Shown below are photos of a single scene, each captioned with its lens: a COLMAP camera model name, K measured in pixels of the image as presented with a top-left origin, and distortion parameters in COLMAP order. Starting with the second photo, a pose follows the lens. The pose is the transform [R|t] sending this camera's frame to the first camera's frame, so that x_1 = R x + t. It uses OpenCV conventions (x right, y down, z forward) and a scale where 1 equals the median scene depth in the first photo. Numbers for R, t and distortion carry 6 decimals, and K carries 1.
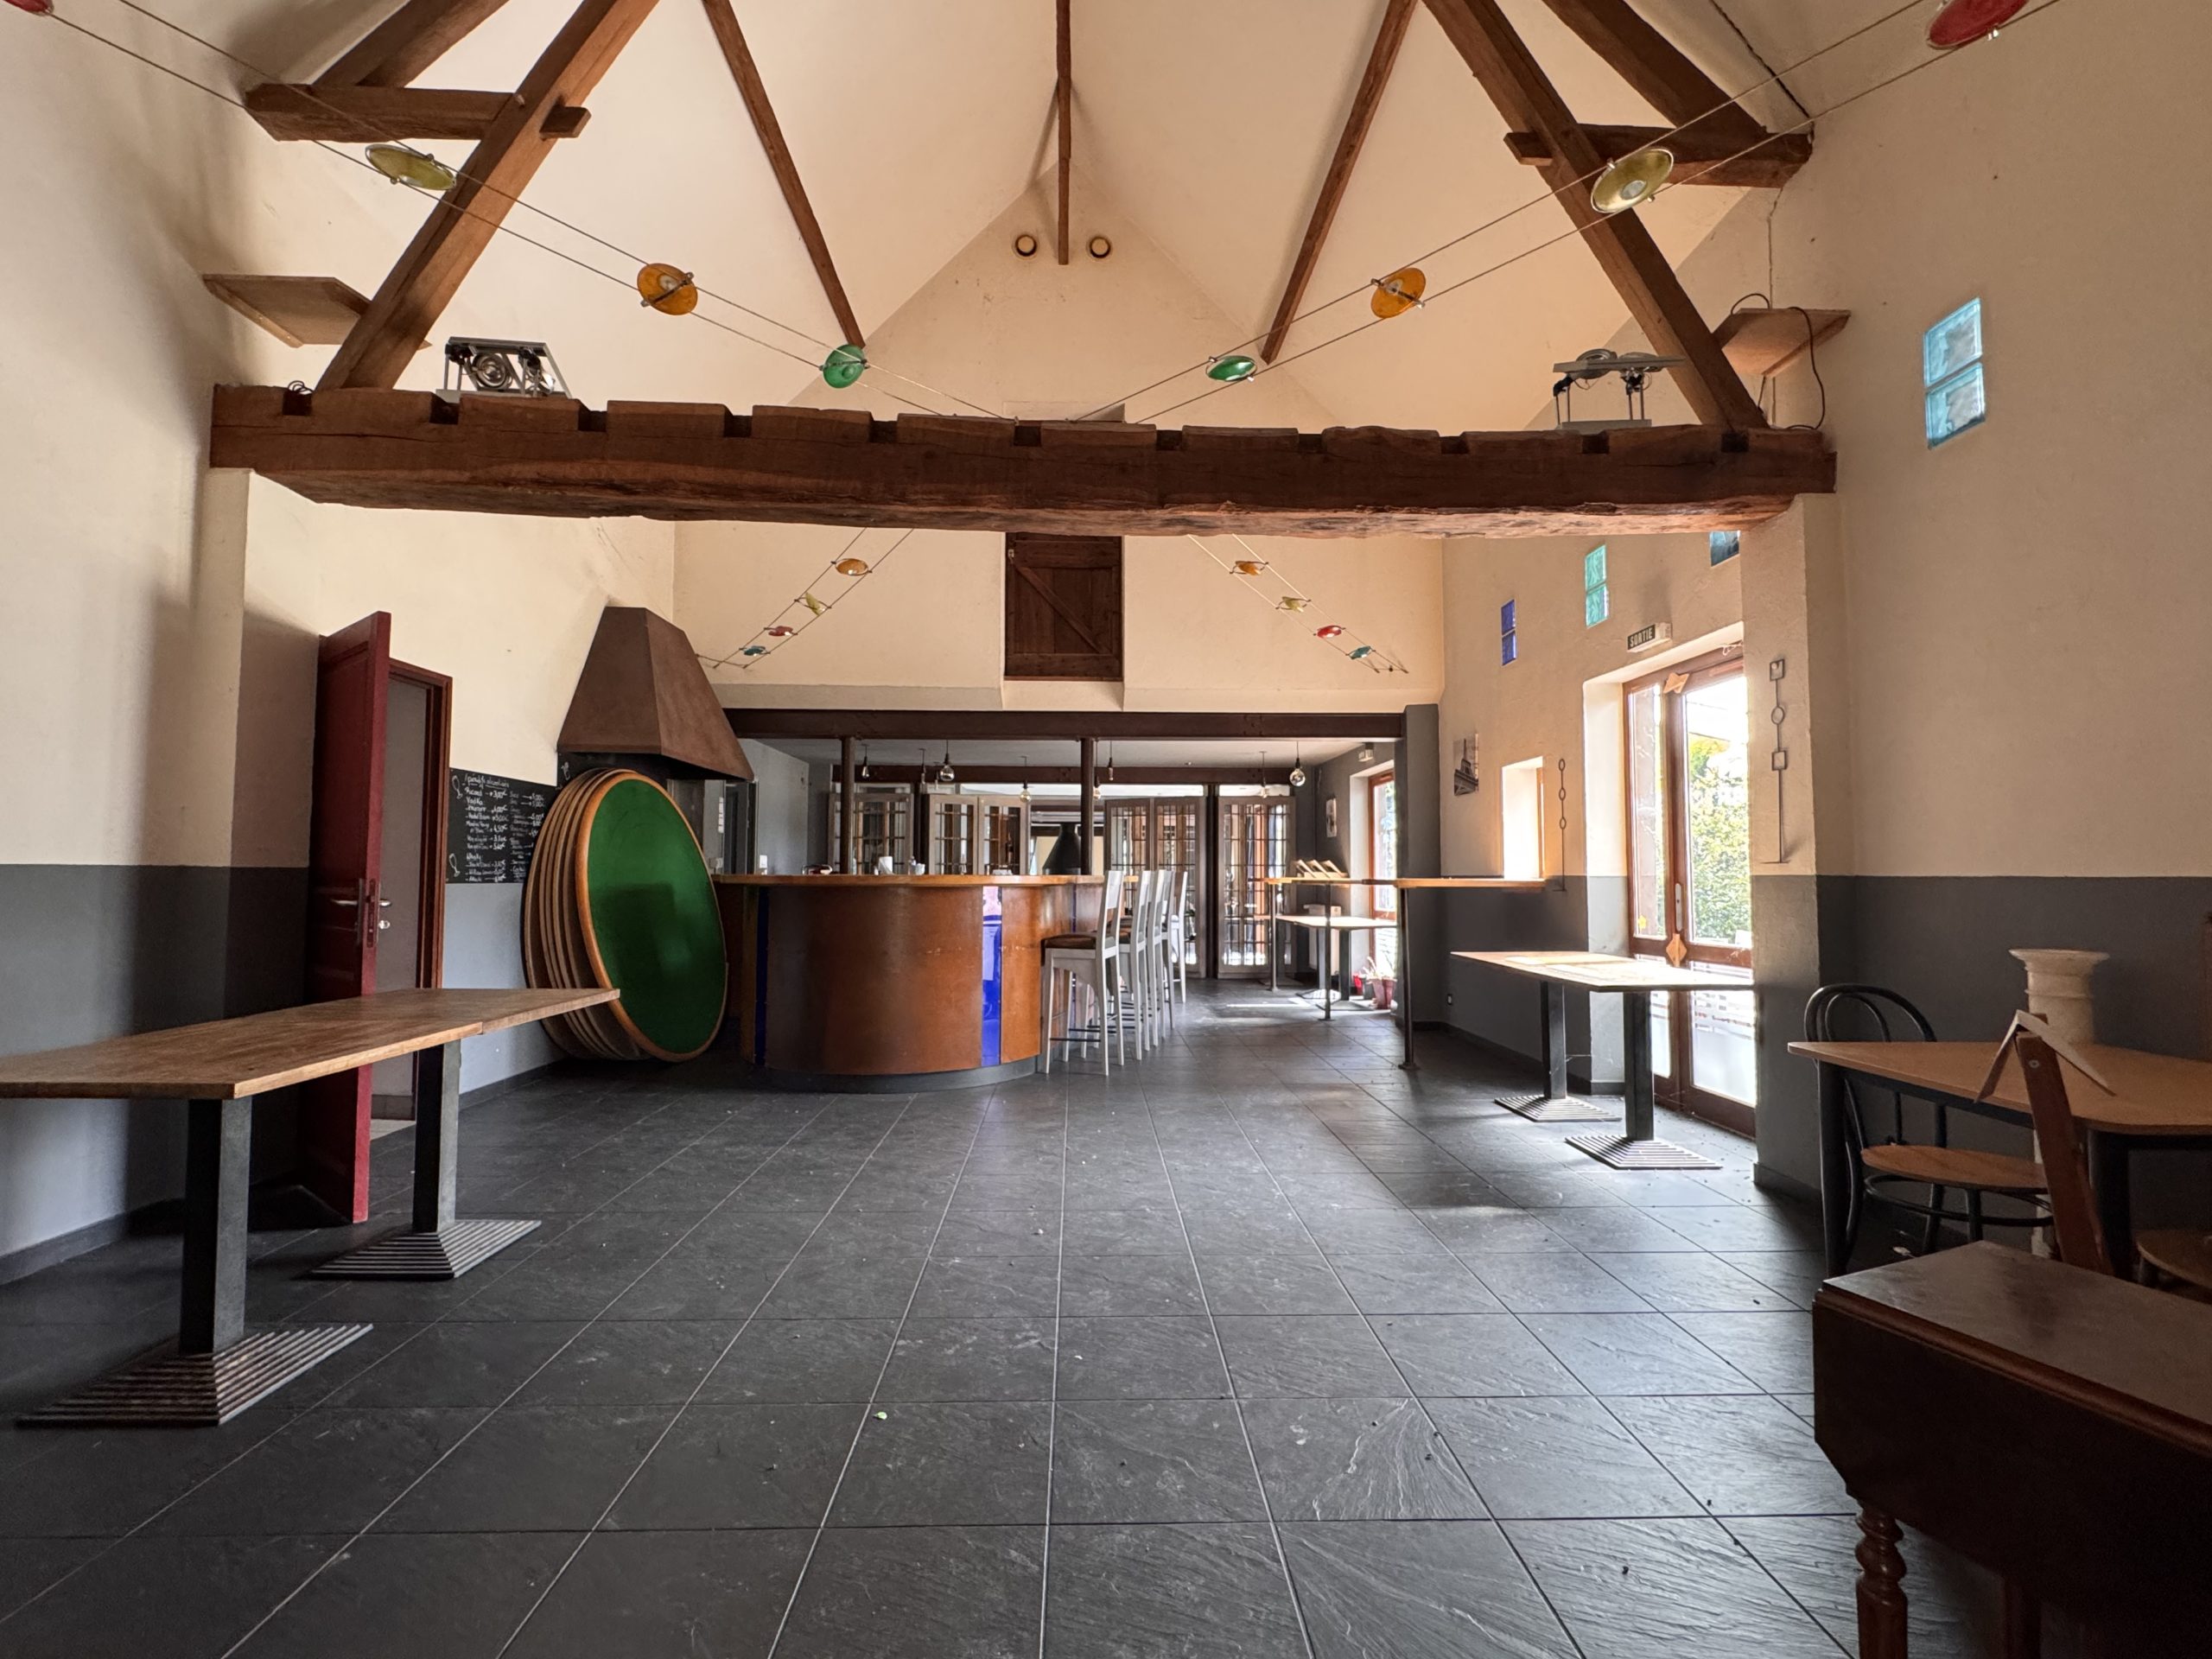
lens RADIAL K [[962.6, 0, 1106.0], [0, 962.6, 829.5], [0, 0, 1]] dist [0.000568, 0.000115]
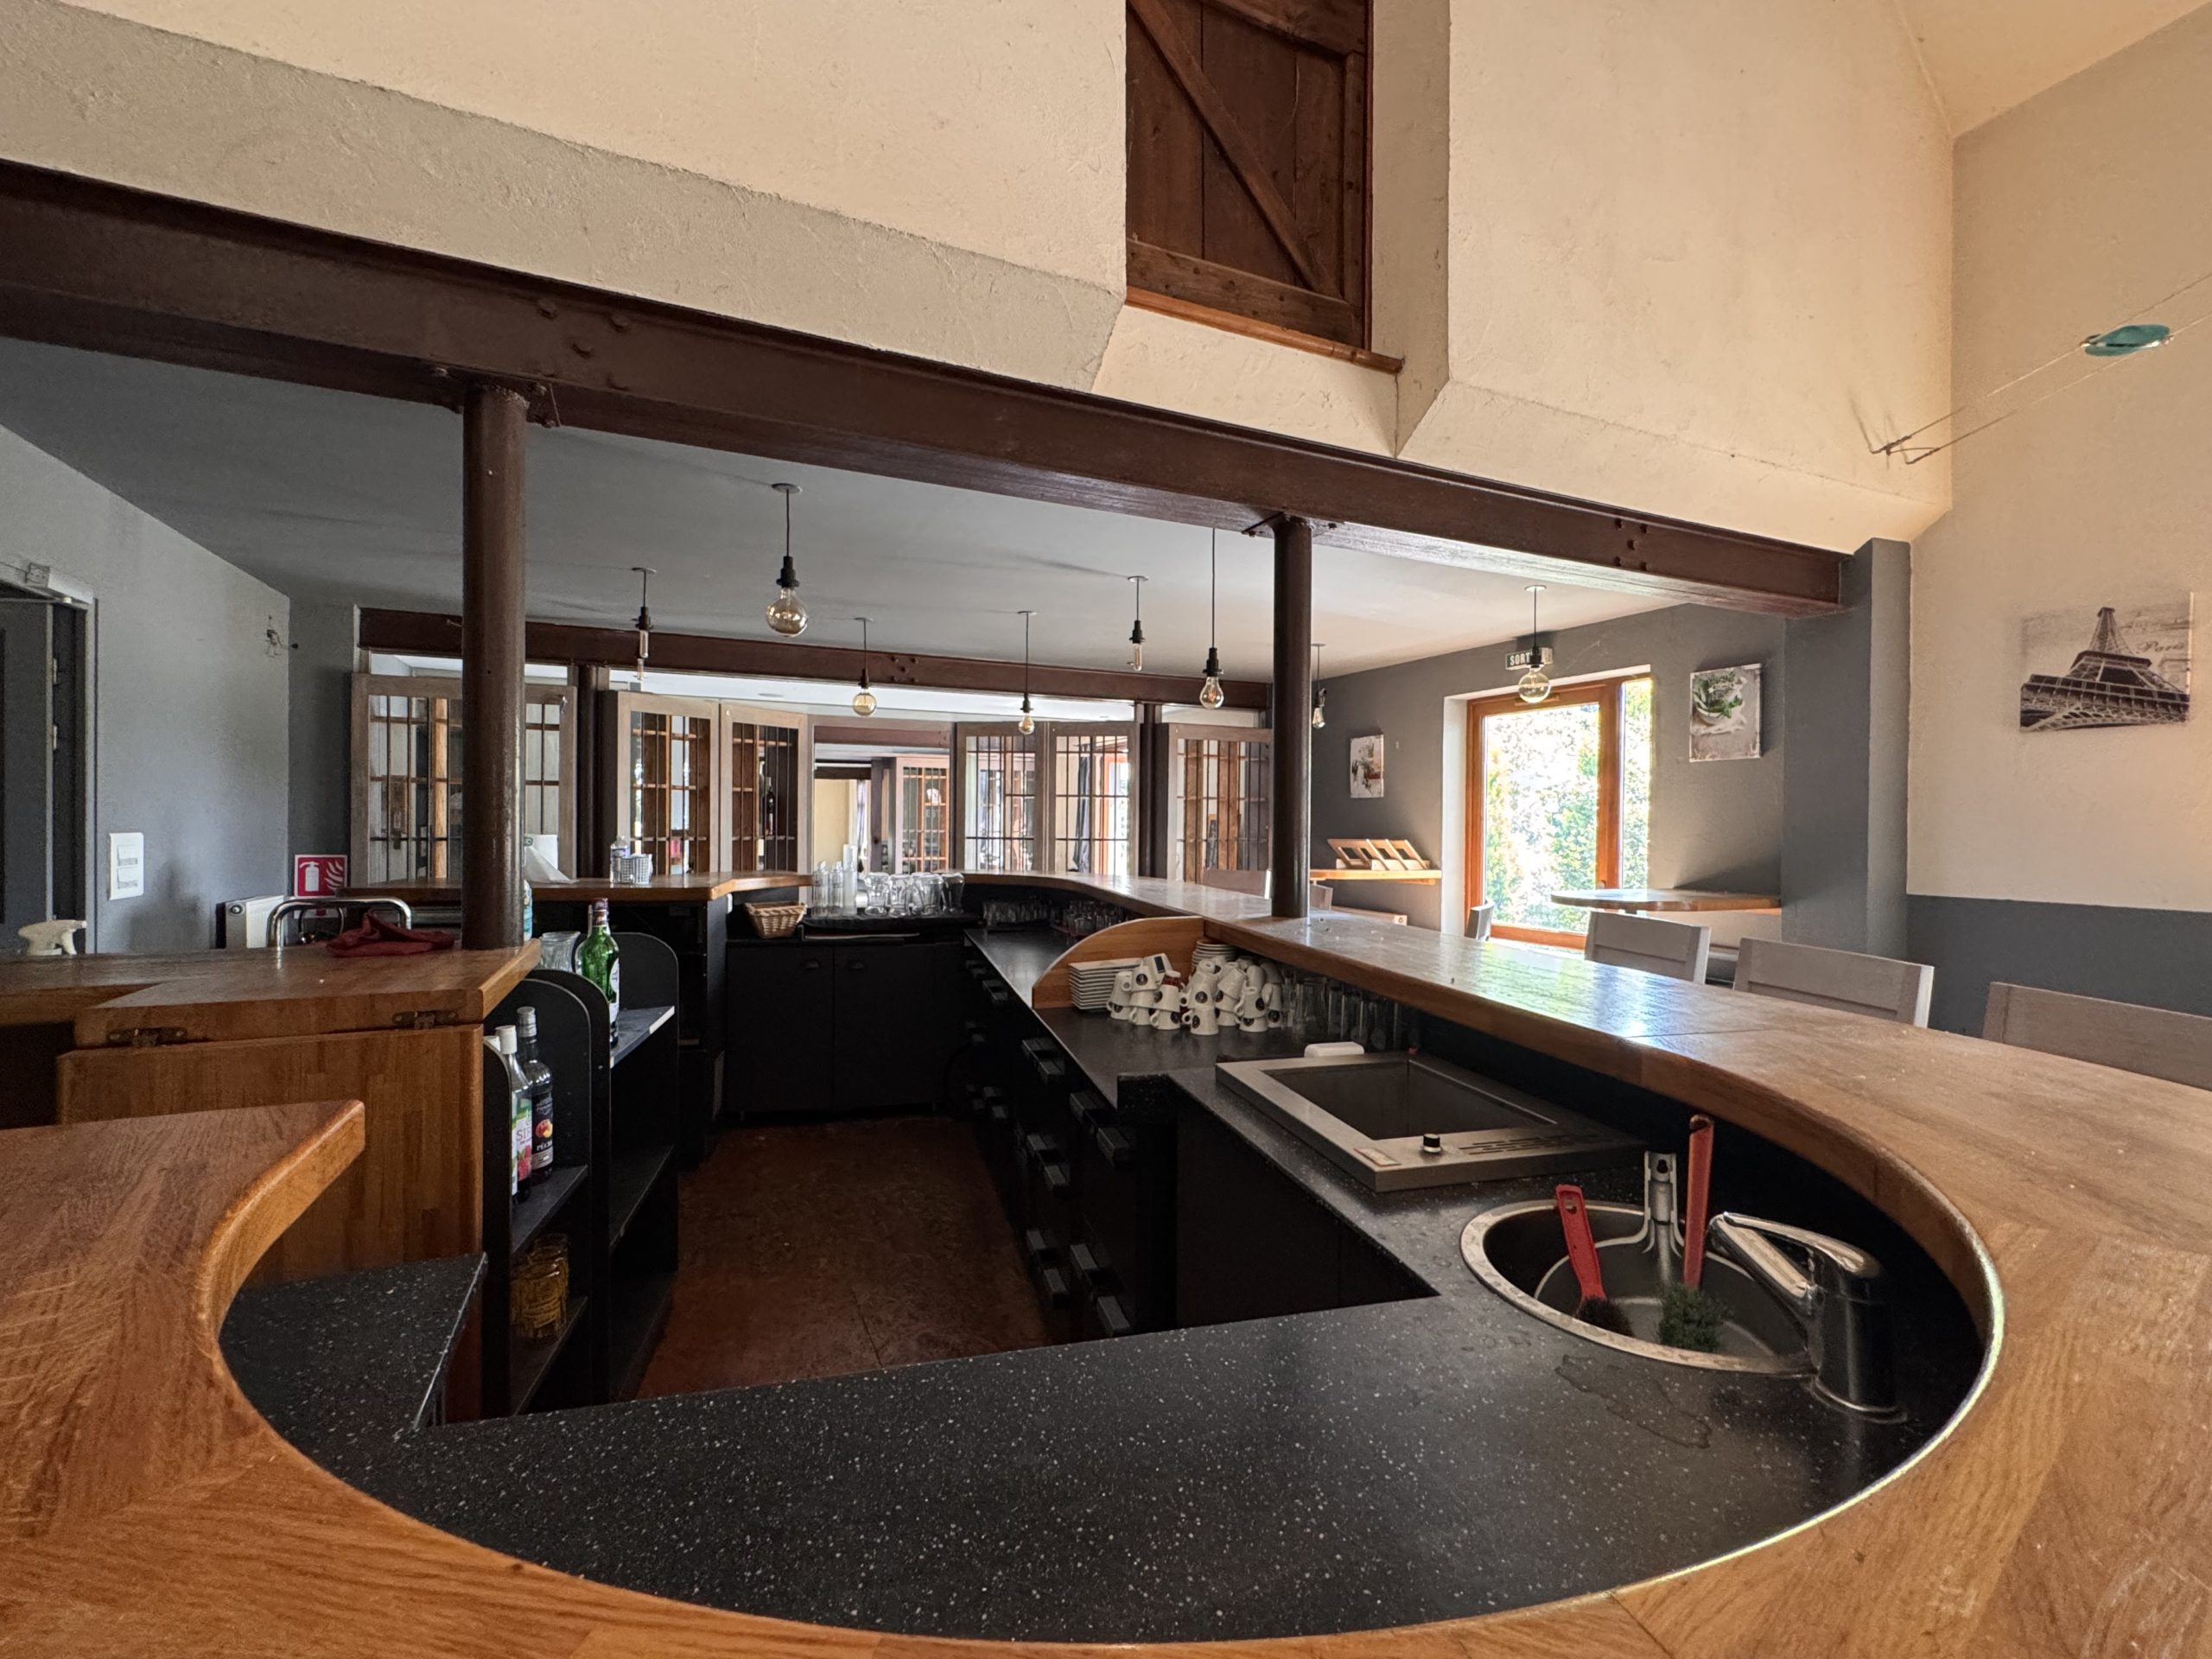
lens RADIAL K [[962.6, 0, 1106.0], [0, 962.6, 829.5], [0, 0, 1]] dist [0.000568, 0.000115]
pose [[0.918206, 0.001354, 0.396101, -0.151475], [-0.026647, 0.997940, 0.058358, -0.003290], [-0.395206, -0.064140, 0.916351, 0.480429]]
